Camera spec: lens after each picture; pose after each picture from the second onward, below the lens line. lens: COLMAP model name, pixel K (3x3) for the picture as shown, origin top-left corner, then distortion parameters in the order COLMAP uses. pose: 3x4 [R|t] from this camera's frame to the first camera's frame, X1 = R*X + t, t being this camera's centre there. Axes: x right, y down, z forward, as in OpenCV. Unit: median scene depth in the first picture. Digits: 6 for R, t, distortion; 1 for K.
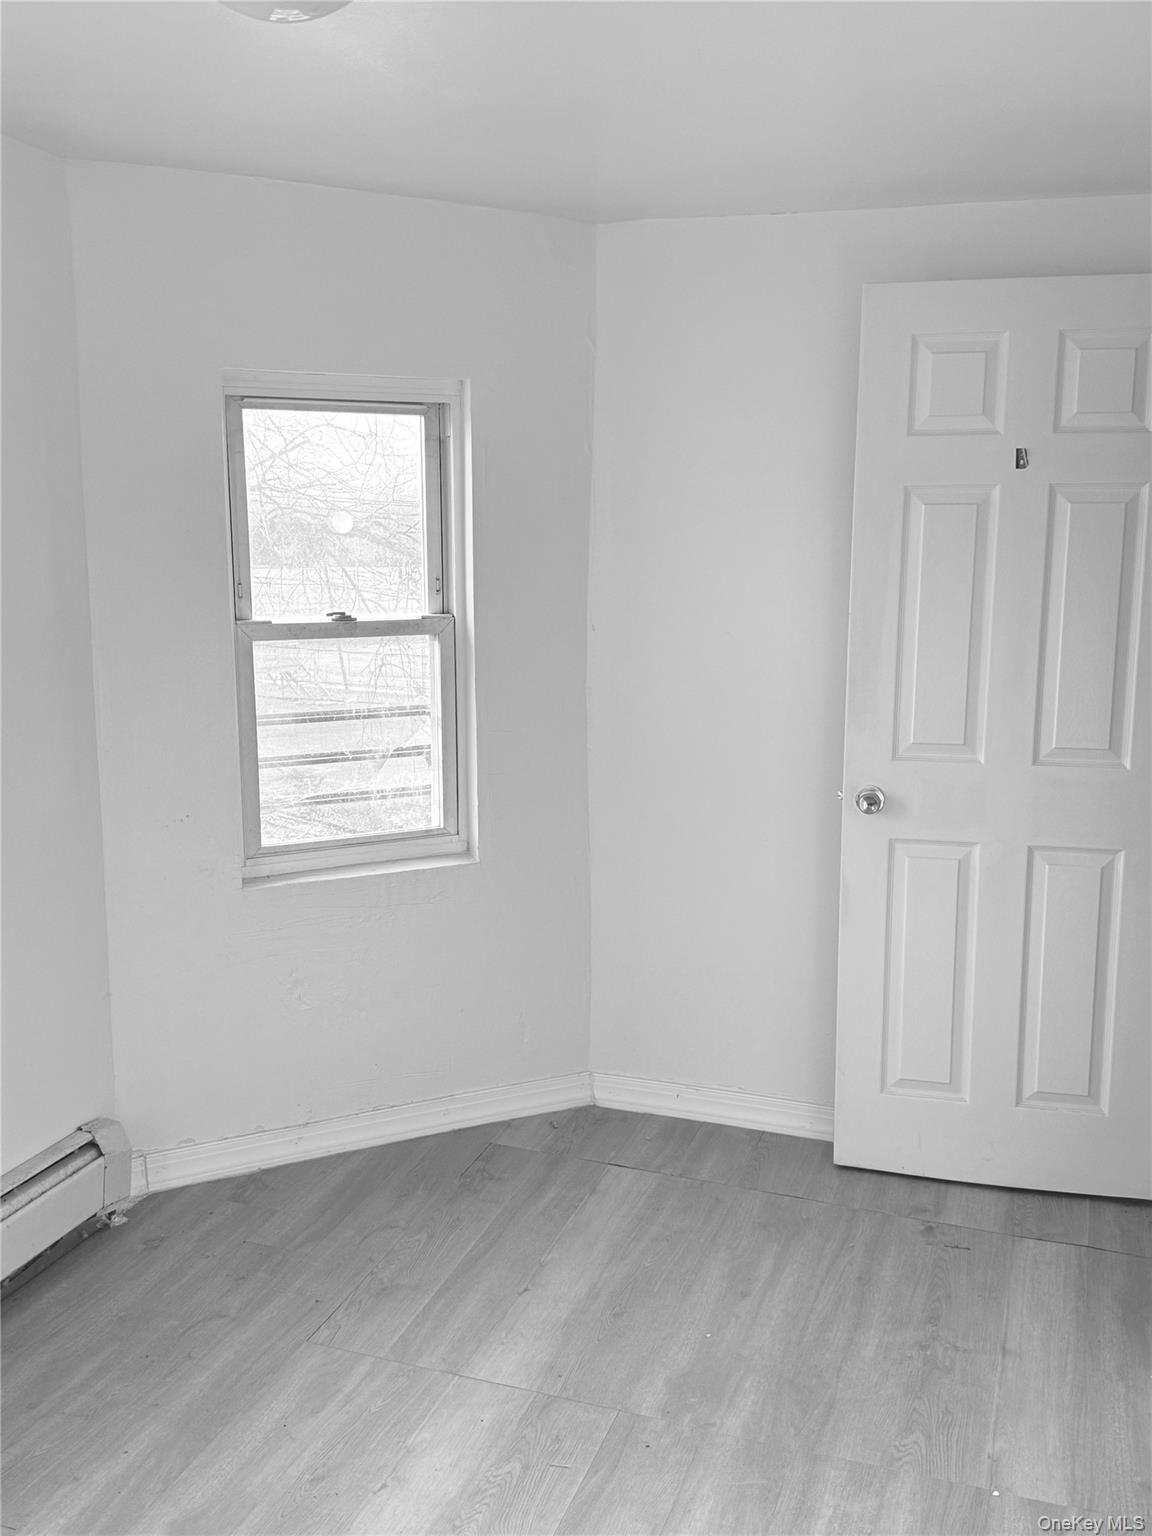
lens RADIAL K [[1542.1, 0, 576.0], [0, 1542.1, 768.0], [0, 0, 1]] dist [0.171700, -0.275956]
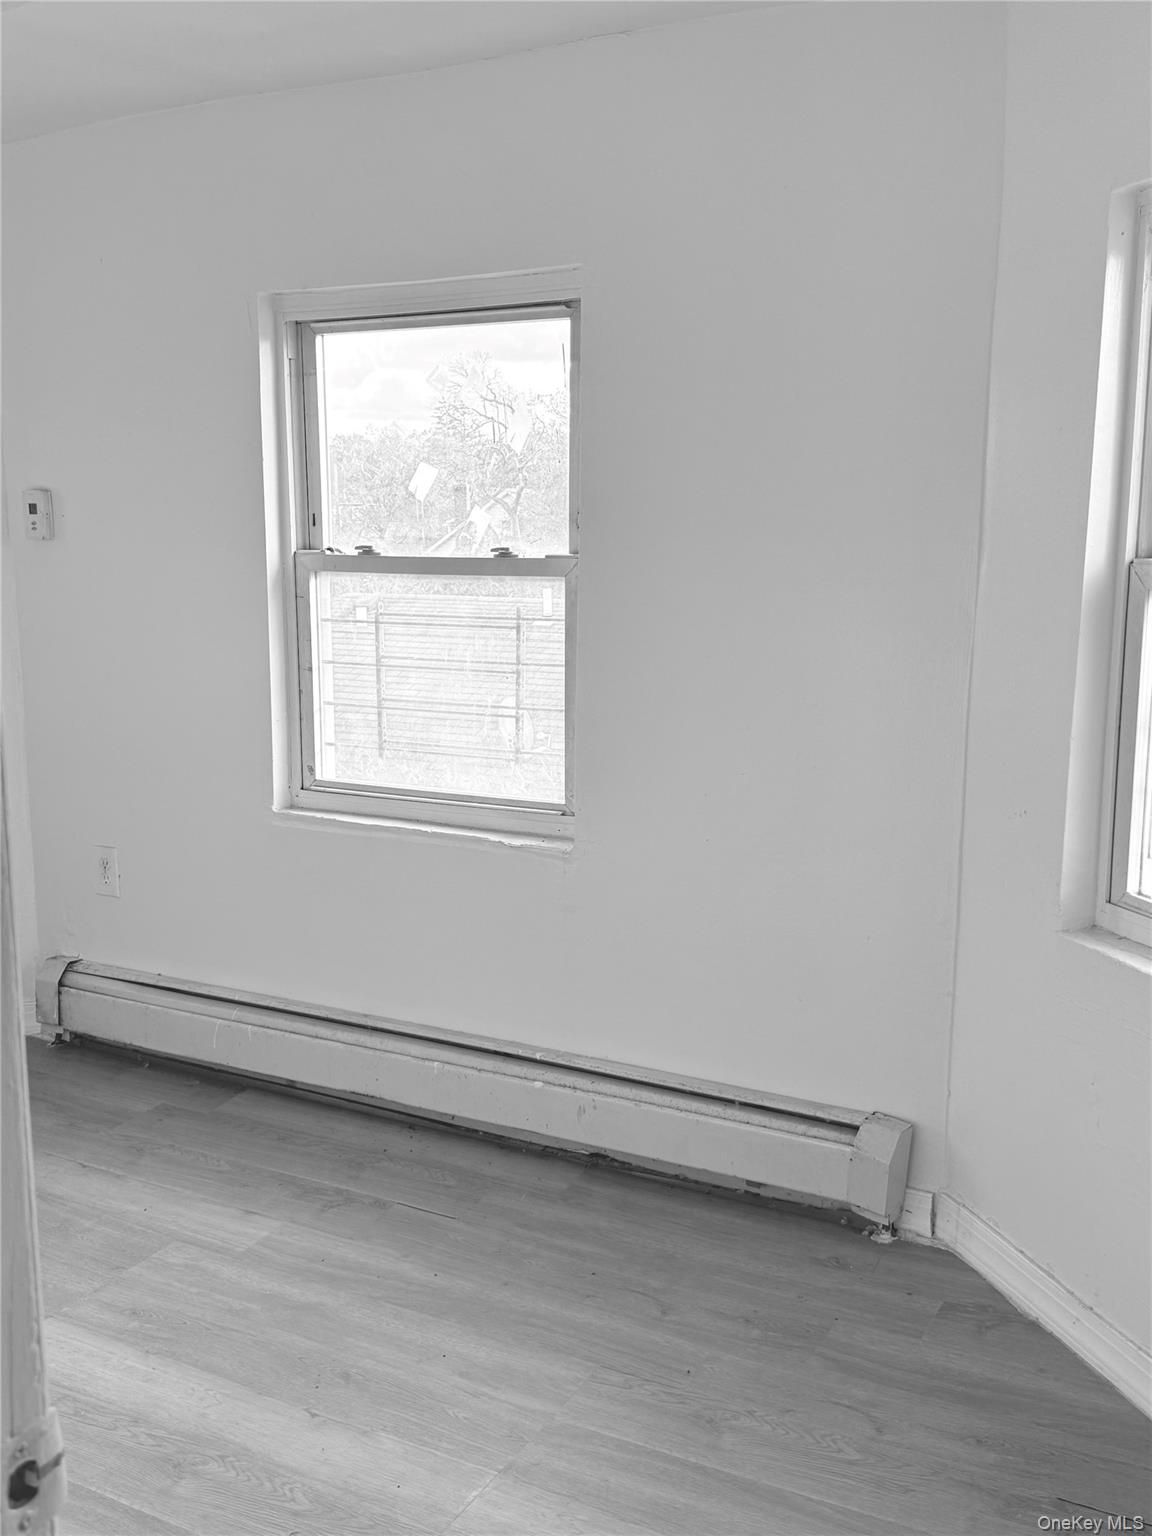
lens RADIAL K [[1565.8, 0, 576.0], [0, 1565.8, 768.0], [0, 0, 1]] dist [0.389151, -0.624312]
pose [[-0.239810, 0.152237, -0.958809, 0.649885], [-0.110221, 0.976973, 0.182689, -0.130086], [0.964543, 0.149491, -0.217508, 1.110119]]
